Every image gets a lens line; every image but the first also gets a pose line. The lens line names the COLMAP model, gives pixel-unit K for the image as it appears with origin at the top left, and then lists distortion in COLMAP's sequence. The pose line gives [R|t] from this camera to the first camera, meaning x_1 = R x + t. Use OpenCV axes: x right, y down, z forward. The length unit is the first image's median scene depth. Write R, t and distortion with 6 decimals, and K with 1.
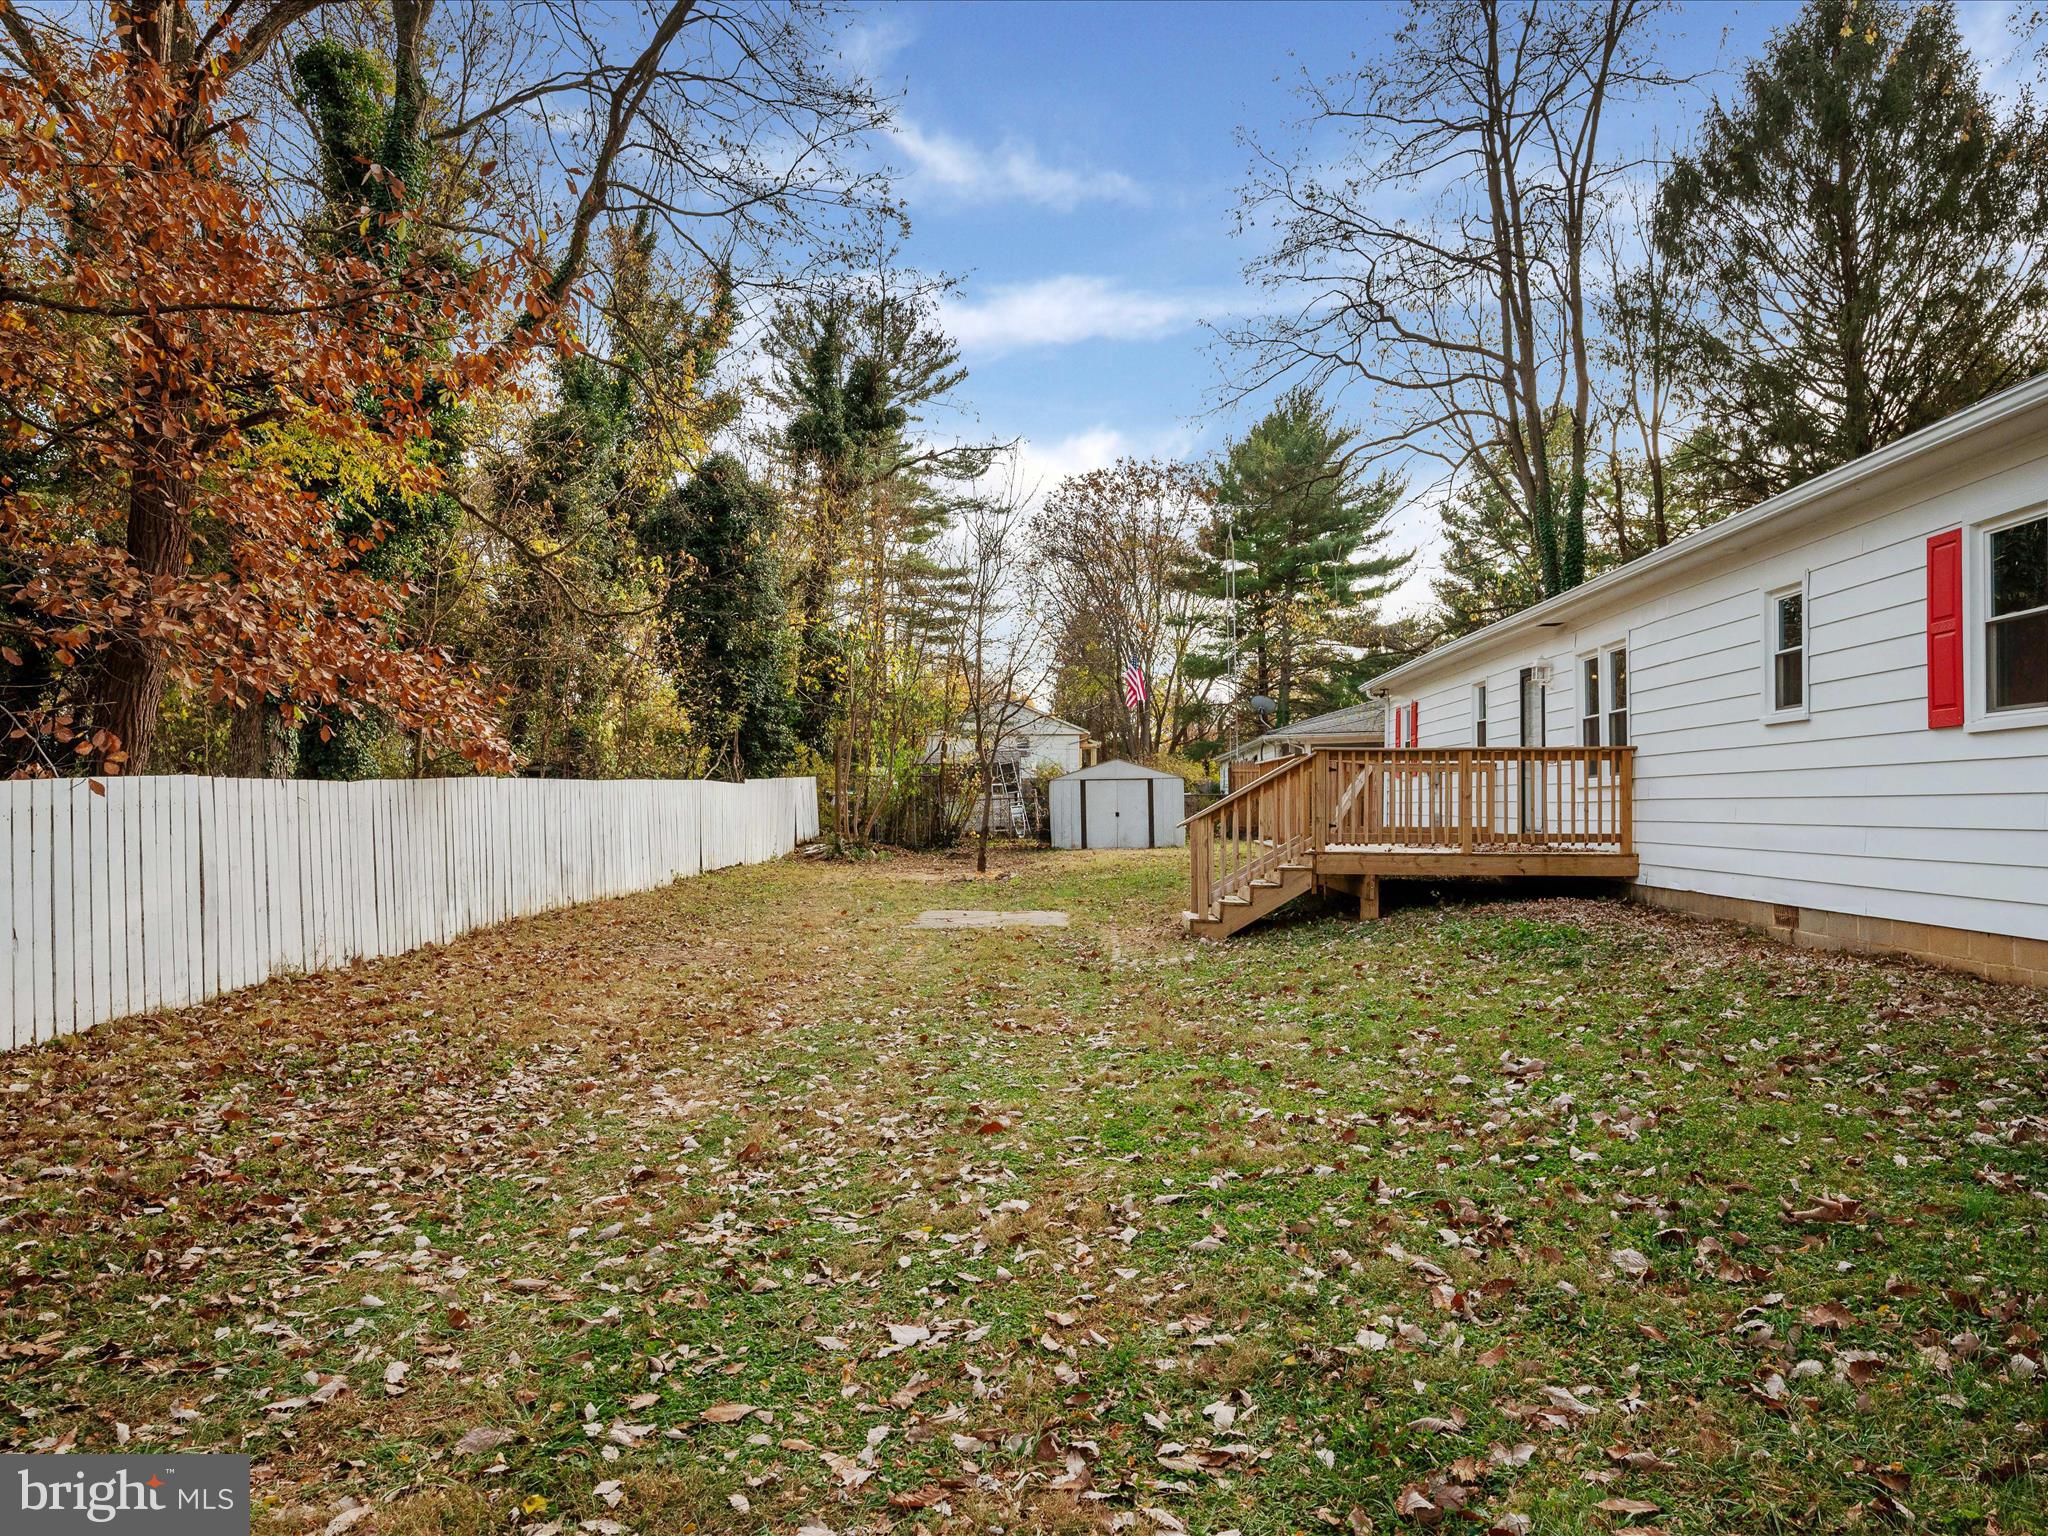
lens RADIAL K [[1433.3, 0, 1024.0], [0, 1433.3, 768.0], [0, 0, 1]] dist [-0.002625, 0.000784]
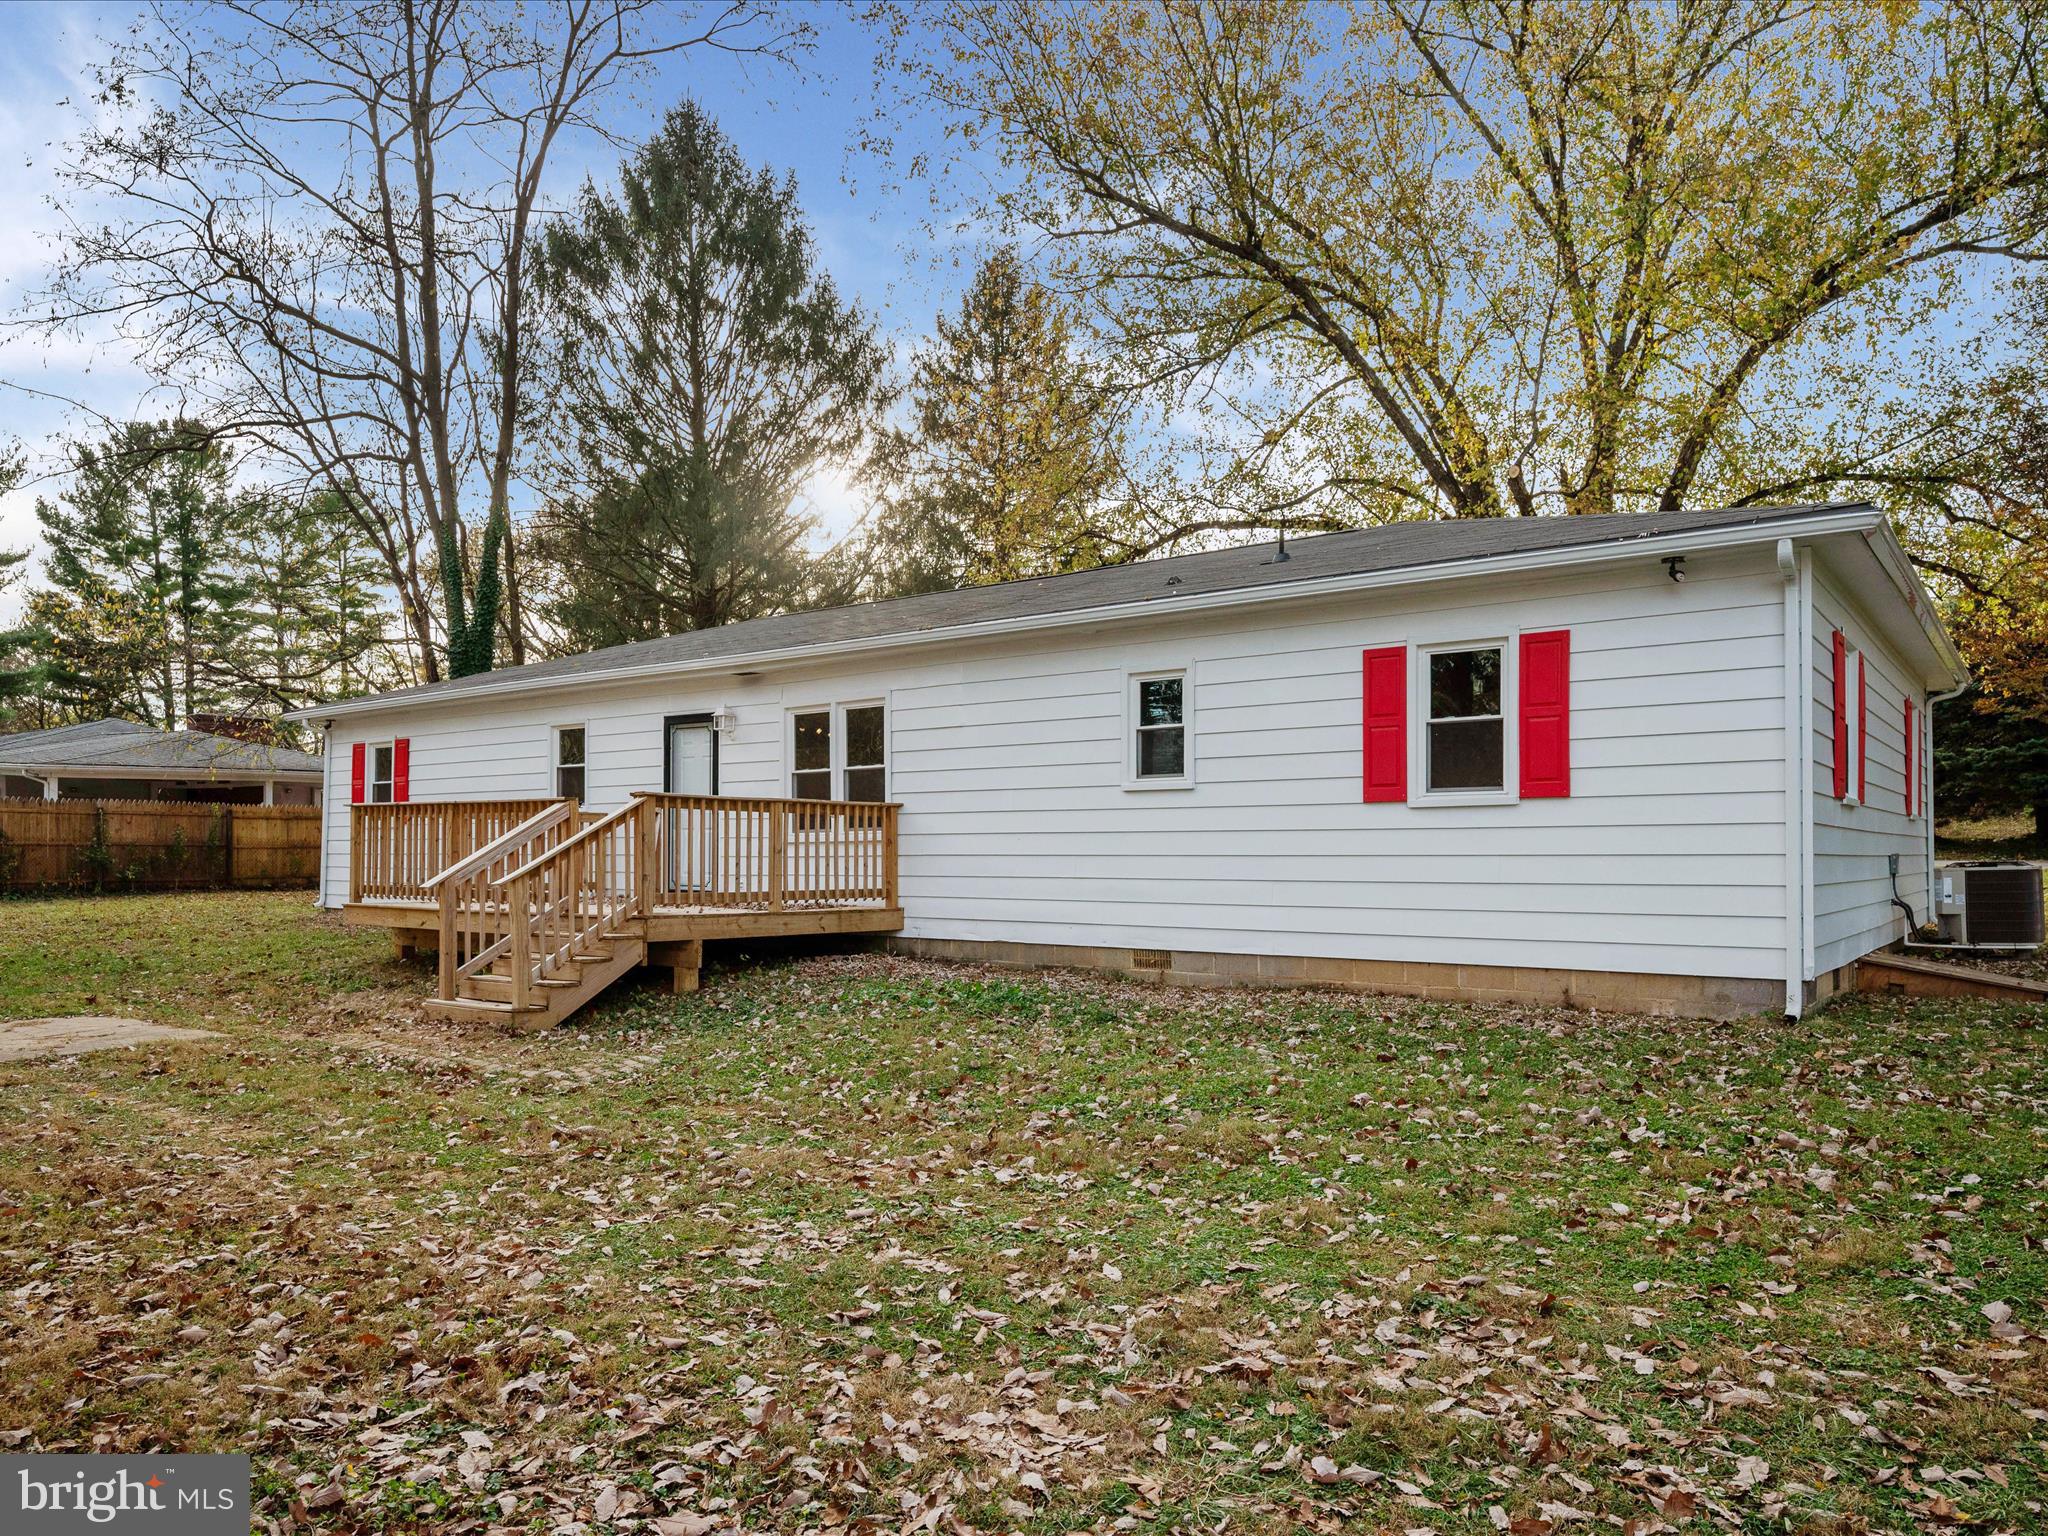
lens RADIAL K [[1378.4, 0, 1020.9], [0, 1378.4, 807.8], [0, 0, 1]] dist [-0.002533, 0.000248]
pose [[0.560416, 0.033502, 0.827534, -0.343339], [-0.026589, 0.999394, -0.022453, 0.007962], [-0.827785, -0.009420, 0.560967, 0.370414]]
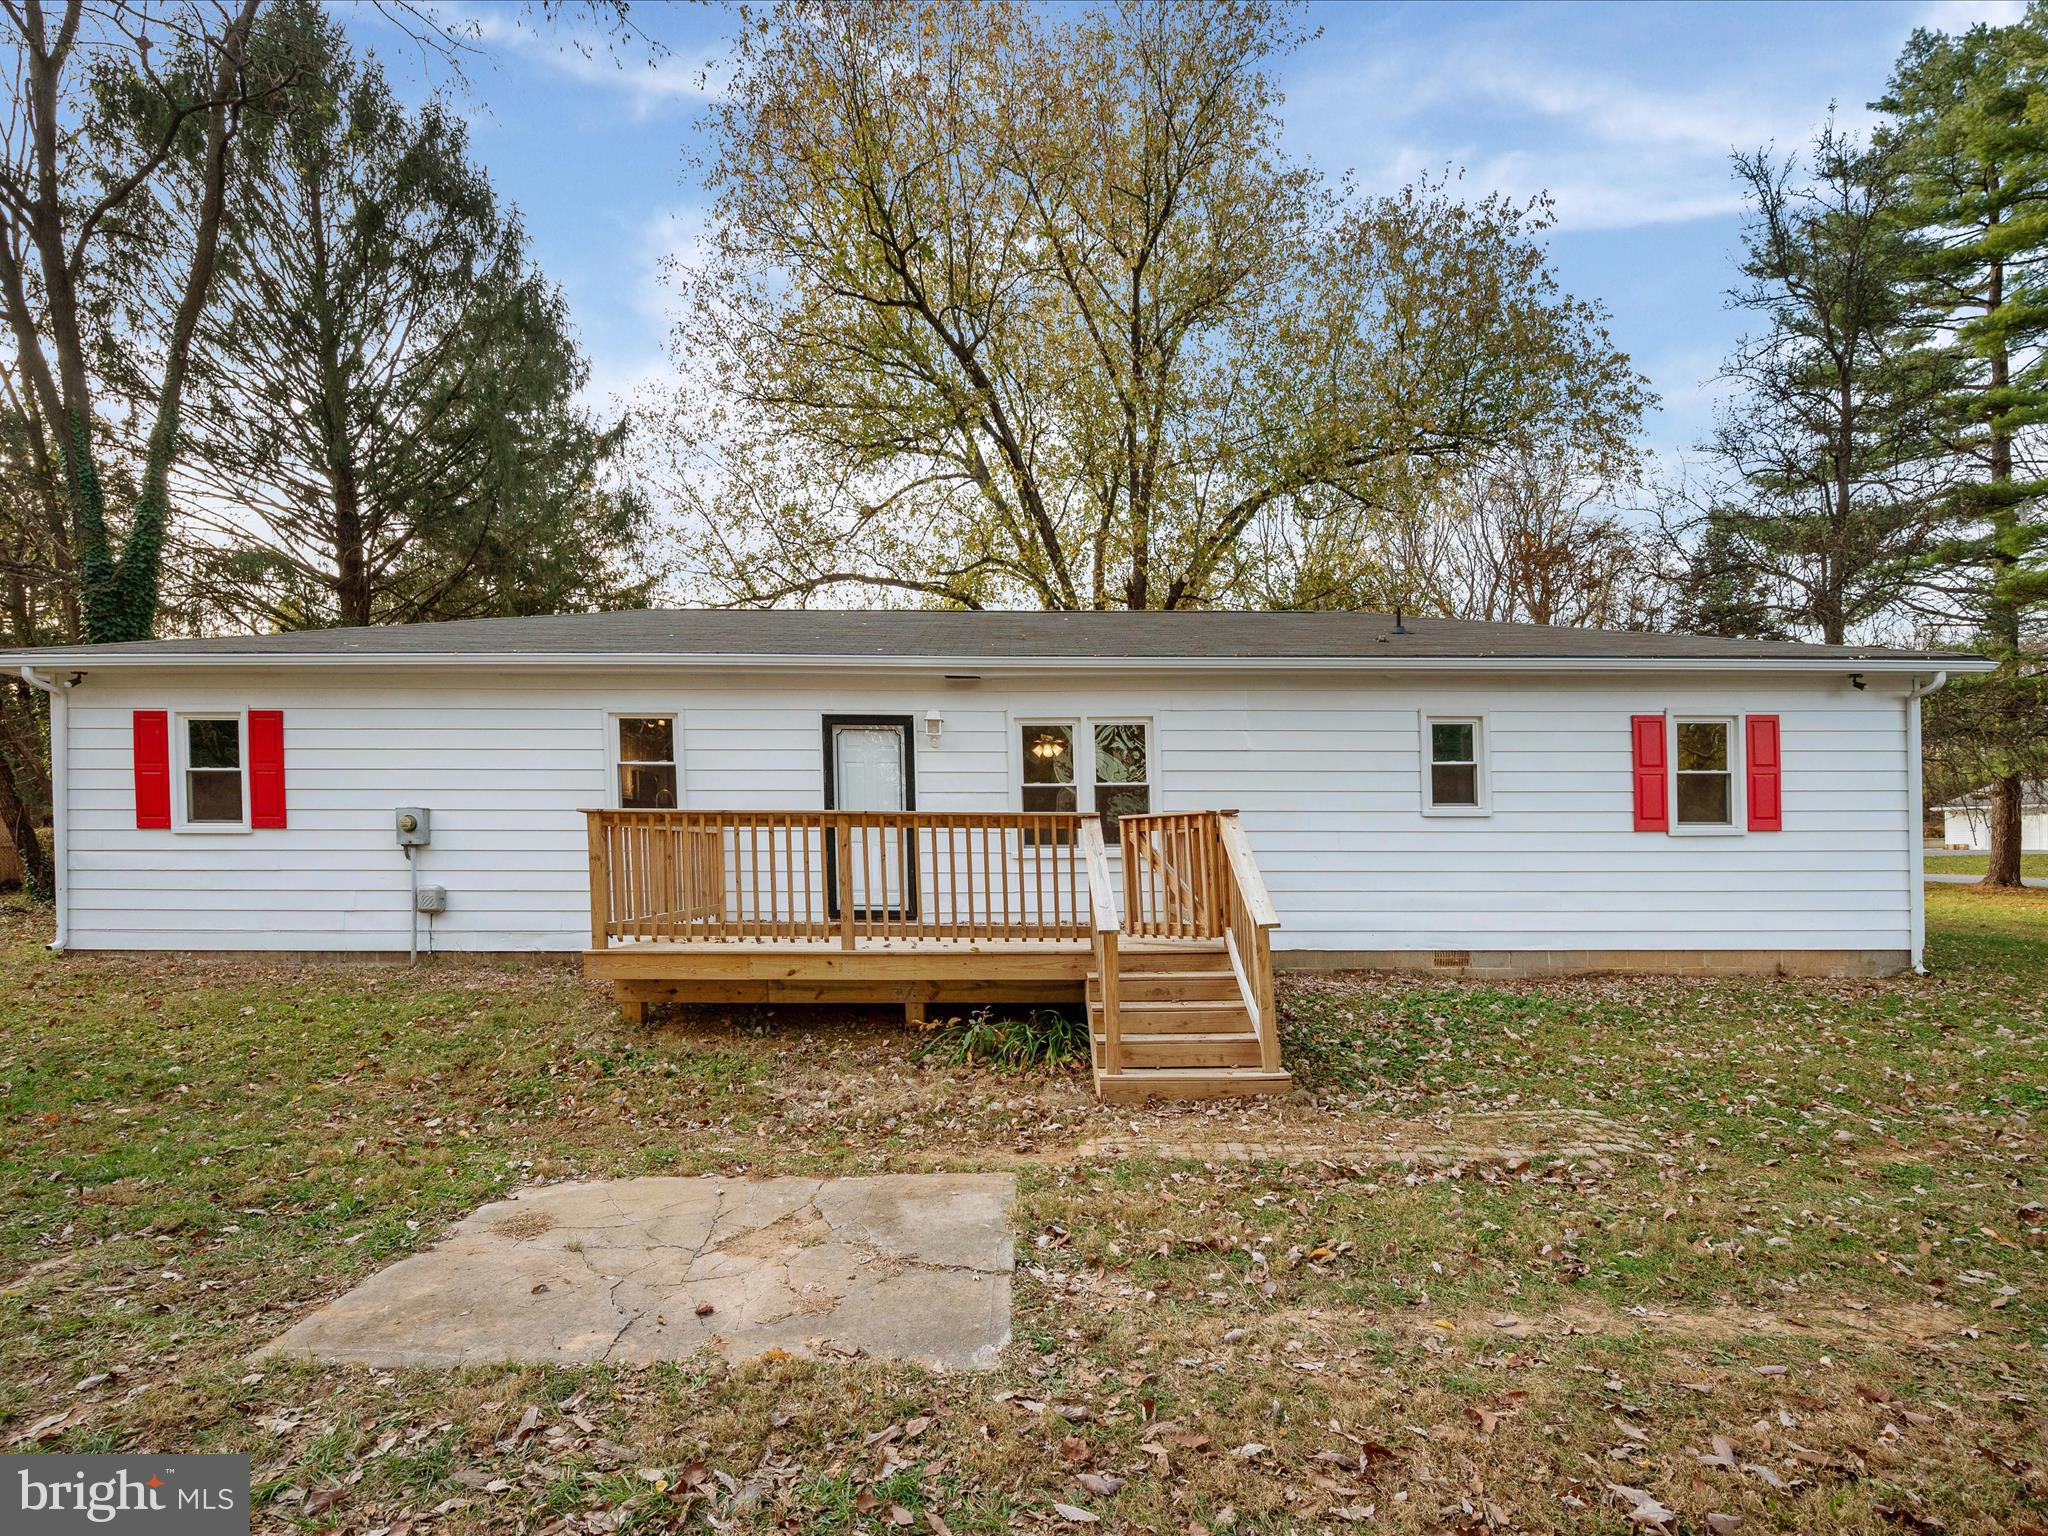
lens RADIAL K [[1378.4, 0, 1020.9], [0, 1378.4, 807.8], [0, 0, 1]] dist [-0.002533, 0.000248]
pose [[-0.079935, 0.011468, 0.996734, -0.577432], [-0.029334, 0.999474, -0.013852, -0.007486], [-0.996368, -0.030345, -0.079557, 1.183832]]
